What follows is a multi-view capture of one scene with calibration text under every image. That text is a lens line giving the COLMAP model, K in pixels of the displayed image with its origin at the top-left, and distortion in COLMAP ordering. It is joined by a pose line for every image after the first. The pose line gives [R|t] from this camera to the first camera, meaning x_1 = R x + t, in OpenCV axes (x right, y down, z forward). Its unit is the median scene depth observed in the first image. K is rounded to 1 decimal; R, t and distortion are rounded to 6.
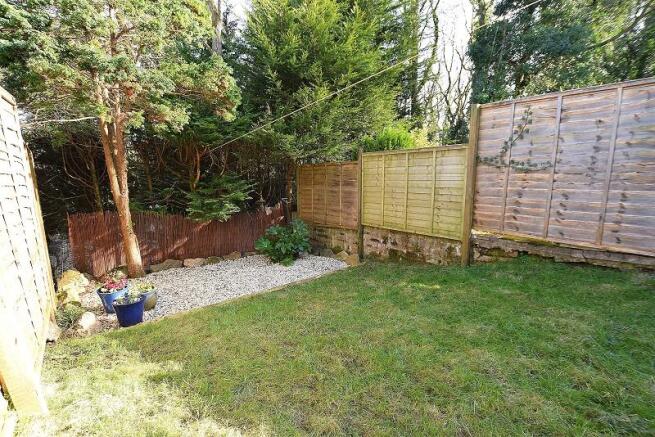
lens RADIAL K [[294.8, 0, 327.5], [0, 294.8, 218.5], [0, 0, 1]] dist [-0.025467, 0.000597]
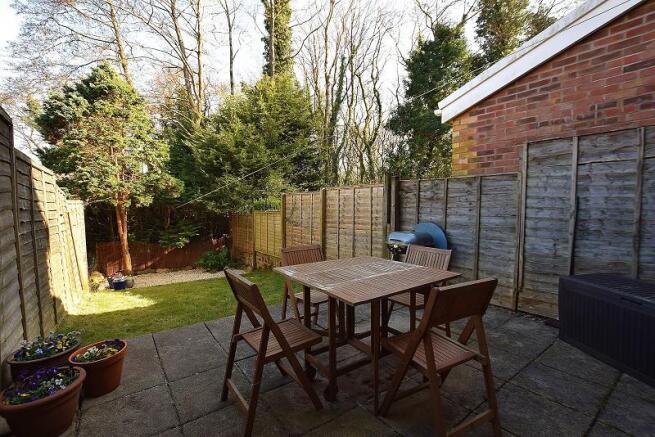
lens RADIAL K [[294.8, 0, 327.5], [0, 294.8, 218.5], [0, 0, 1]] dist [-0.025467, 0.000597]
pose [[0.998351, 0.004803, -0.057203, 0.803903], [-0.010450, 0.995050, -0.098824, -0.000180], [0.056445, 0.099259, 0.993459, -0.913334]]
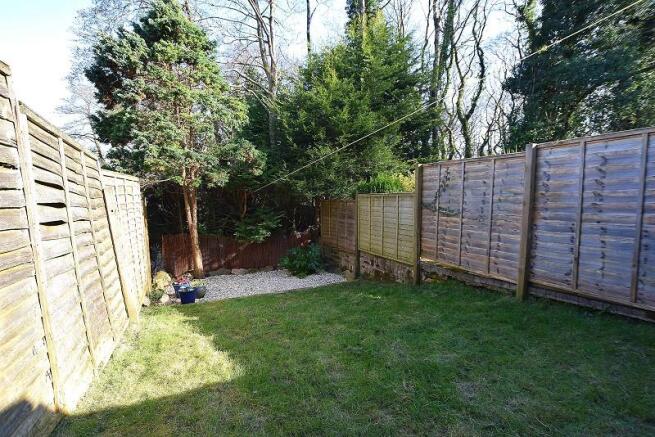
lens RADIAL K [[294.8, 0, 327.5], [0, 294.8, 218.5], [0, 0, 1]] dist [-0.025467, 0.000597]
pose [[0.969586, 0.017958, -0.244091, 0.367043], [-0.034537, 0.997364, -0.063809, -0.033145], [0.242302, 0.070298, 0.967651, -0.334354]]
